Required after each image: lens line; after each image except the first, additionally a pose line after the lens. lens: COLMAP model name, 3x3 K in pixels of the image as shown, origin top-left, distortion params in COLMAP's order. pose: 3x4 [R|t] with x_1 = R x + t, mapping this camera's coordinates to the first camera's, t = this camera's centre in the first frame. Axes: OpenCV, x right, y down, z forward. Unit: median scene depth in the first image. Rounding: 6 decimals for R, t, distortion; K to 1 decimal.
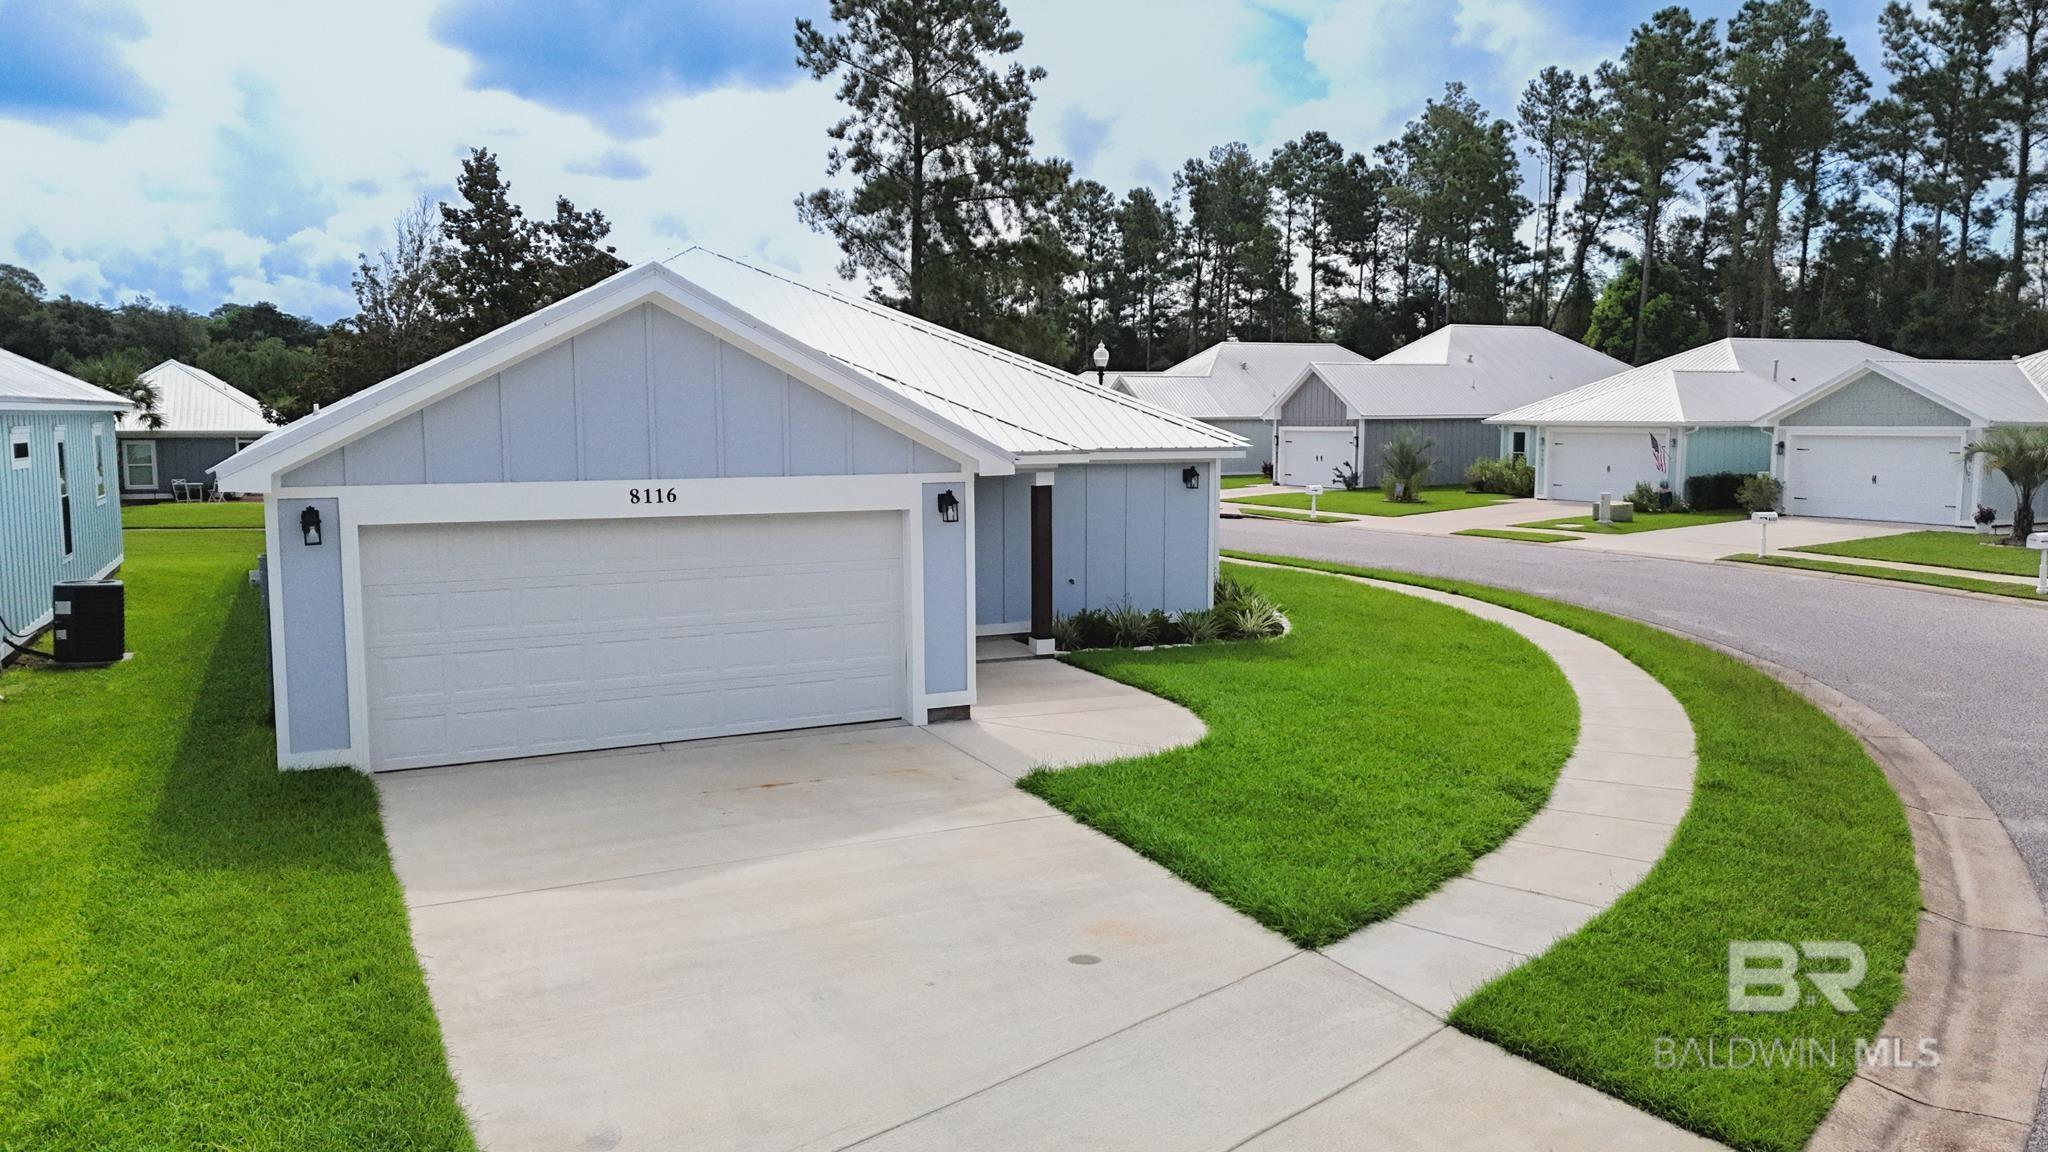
lens RADIAL K [[1505.9, 0, 1017.2], [0, 1505.9, 583.0], [0, 0, 1]] dist [0.071467, -0.065877]
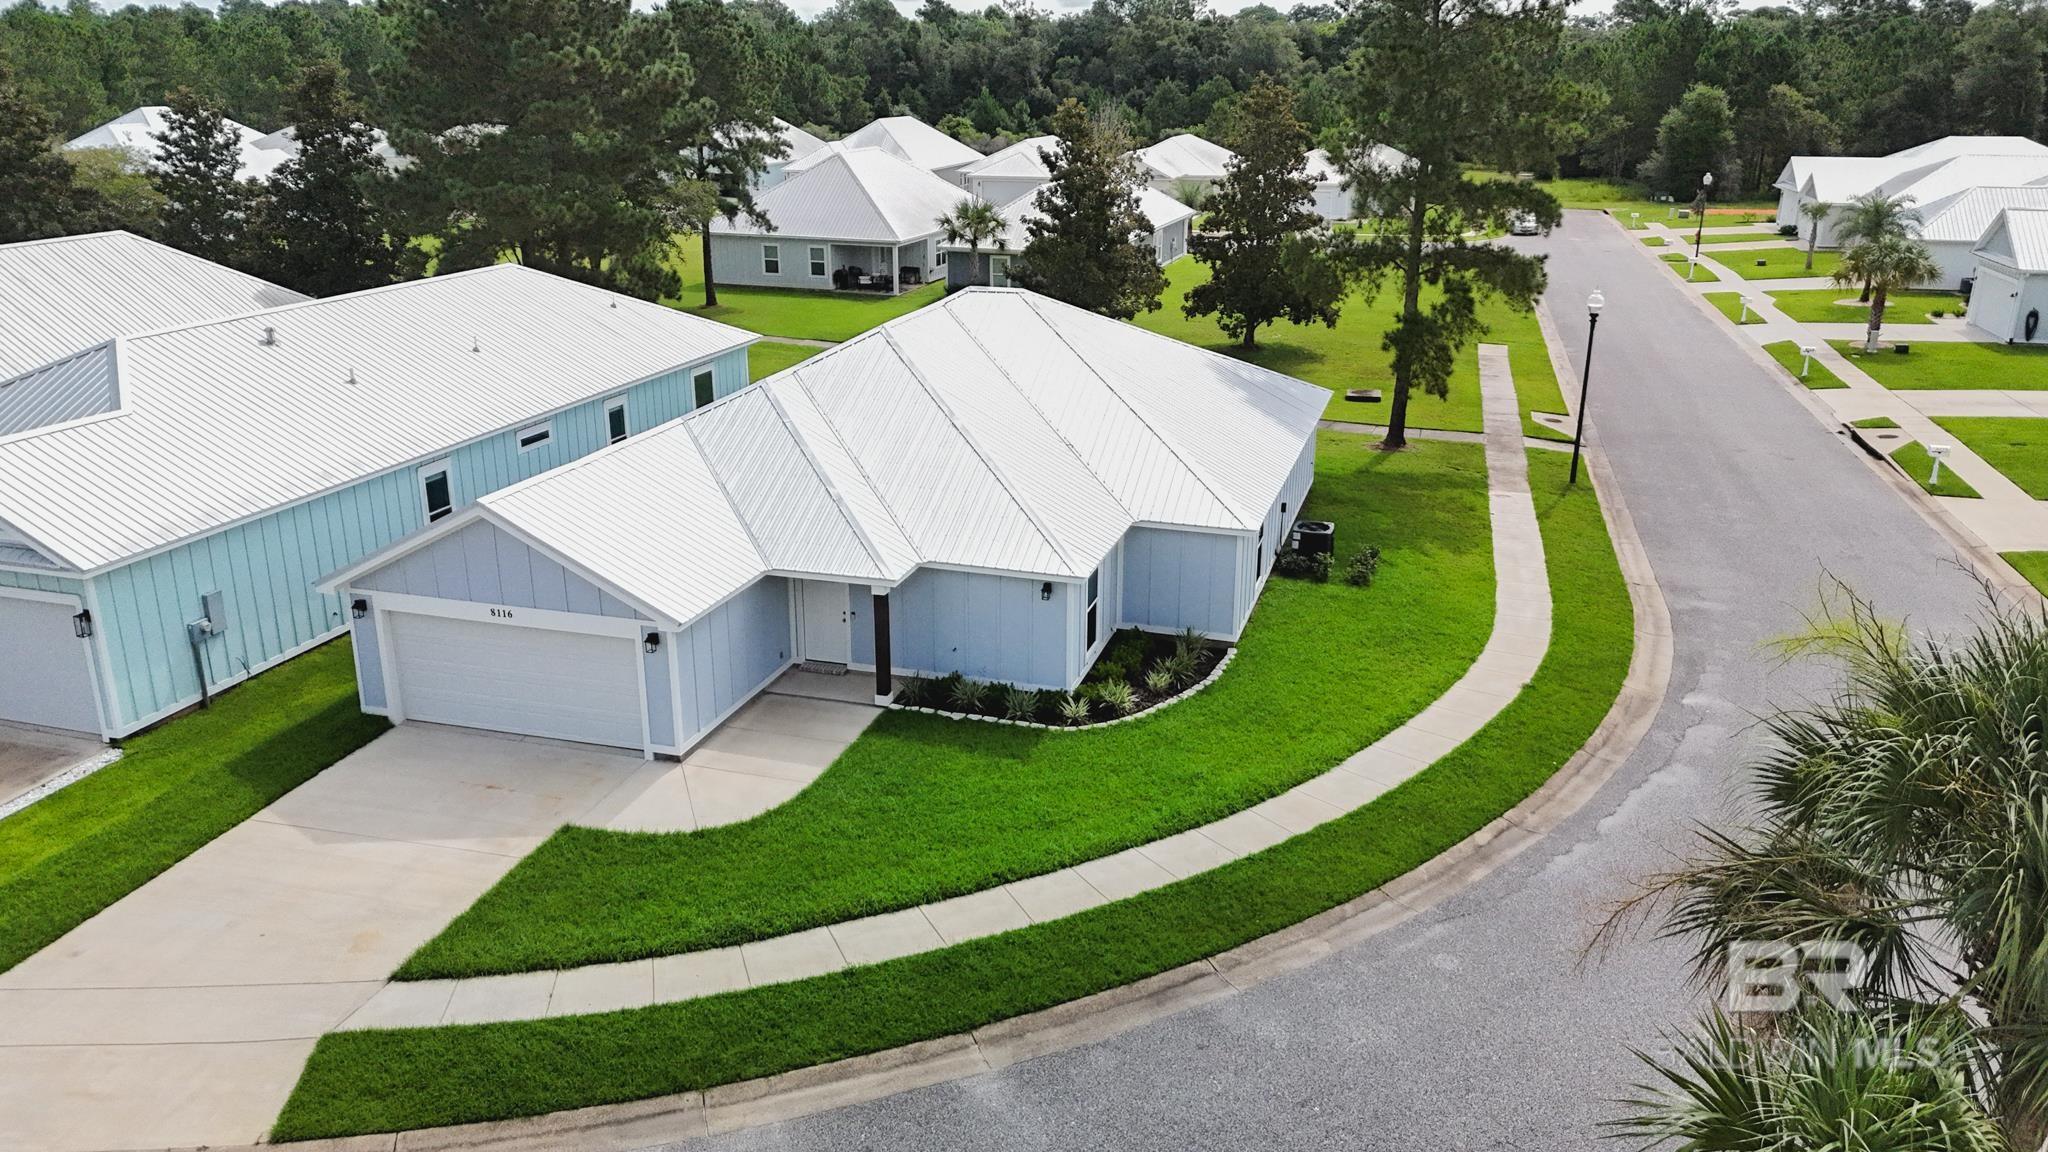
lens RADIAL K [[1505.9, 0, 1029.9], [0, 1505.9, 575.0], [0, 0, 1]] dist [0.071467, -0.065877]
pose [[0.744327, 0.220346, -0.630416, 0.462508], [-0.080786, 0.966775, 0.242528, -0.200014], [0.662911, -0.129591, 0.737398, 0.020750]]
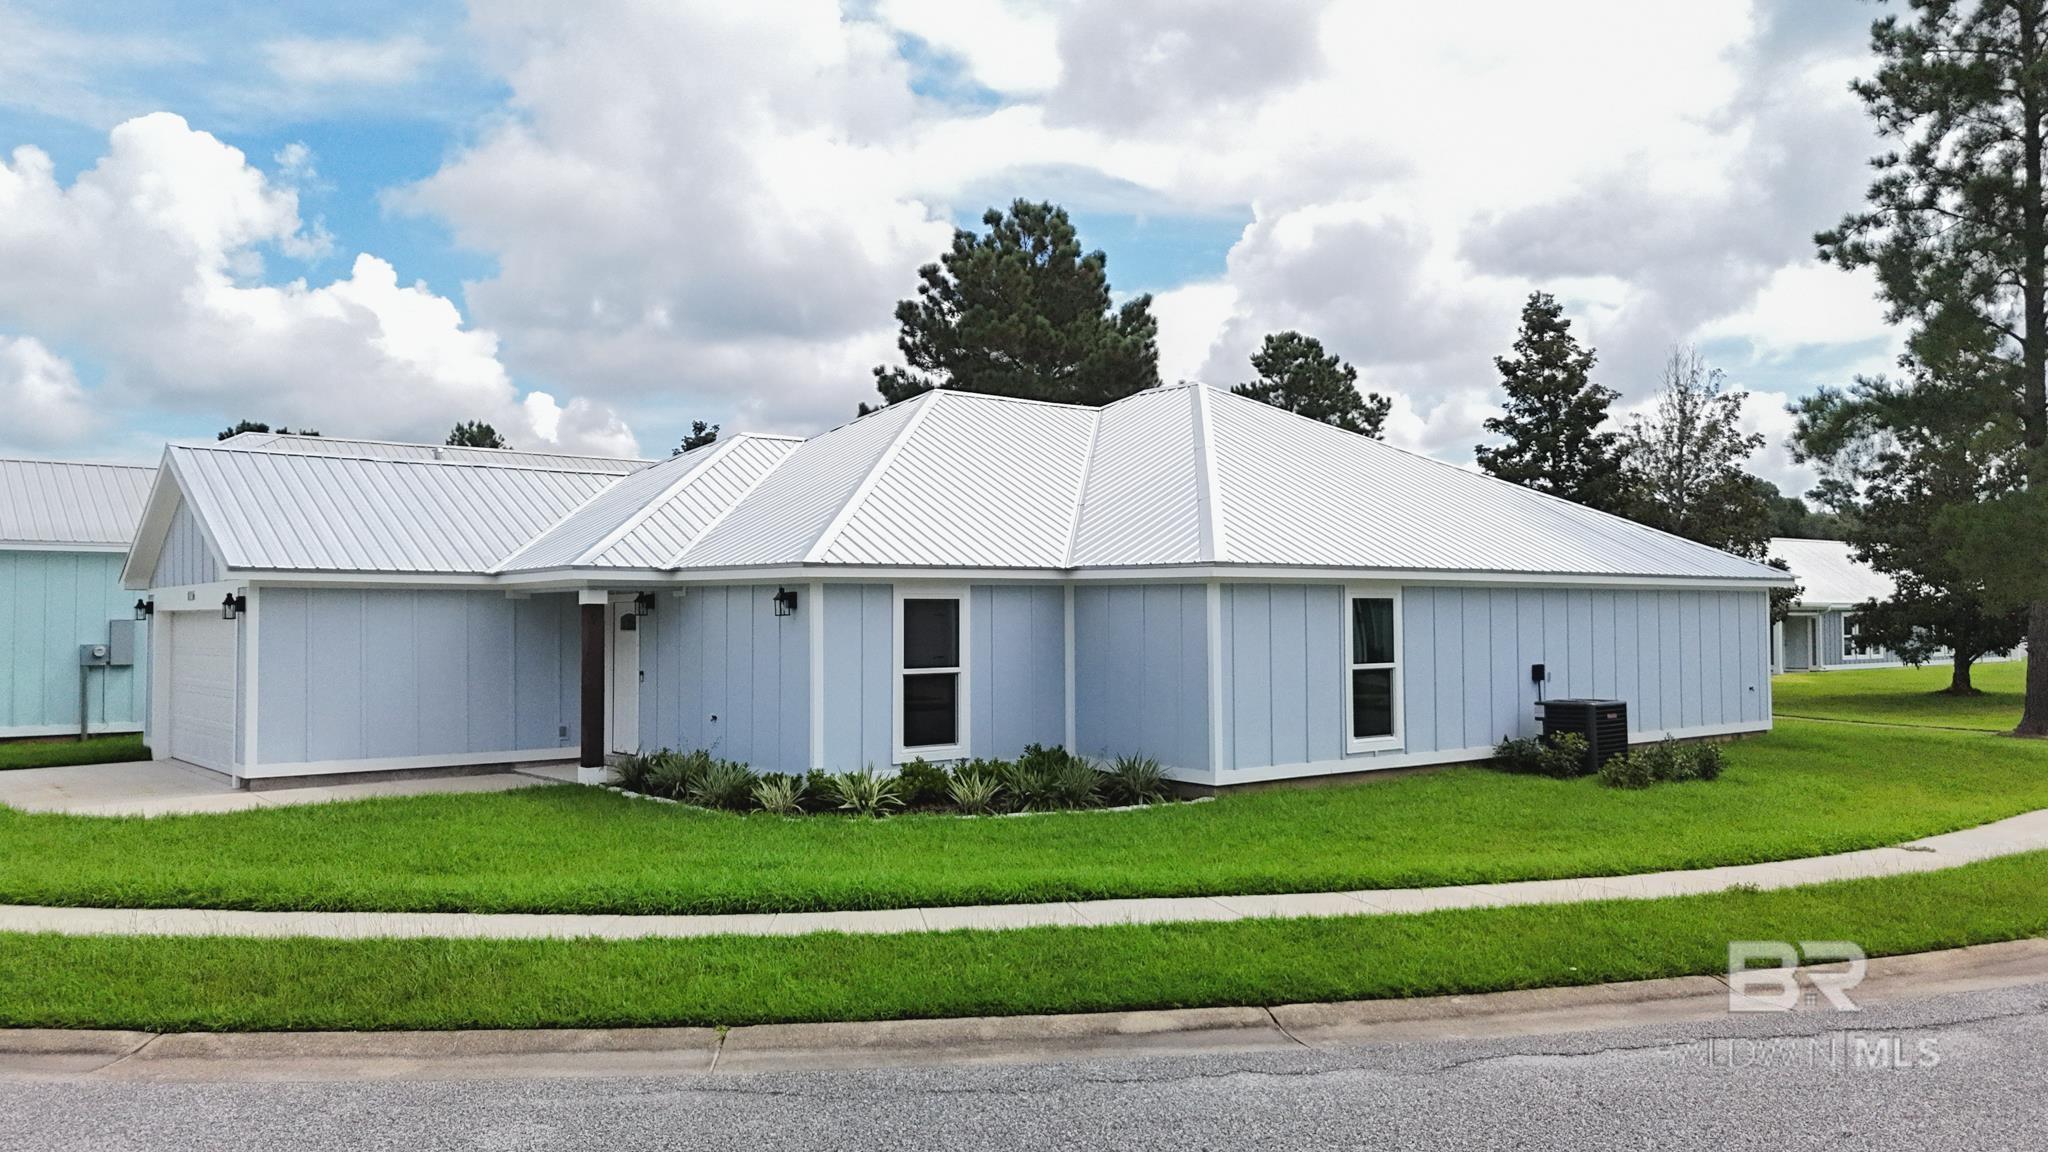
lens RADIAL K [[1505.9, 0, 1028.3], [0, 1505.9, 563.3], [0, 0, 1]] dist [0.071467, -0.065877]
pose [[0.239863, -0.031930, -0.970282, 0.464425], [-0.104645, 0.992785, -0.058539, -0.028814], [0.965150, 0.115576, 0.234791, 0.472817]]
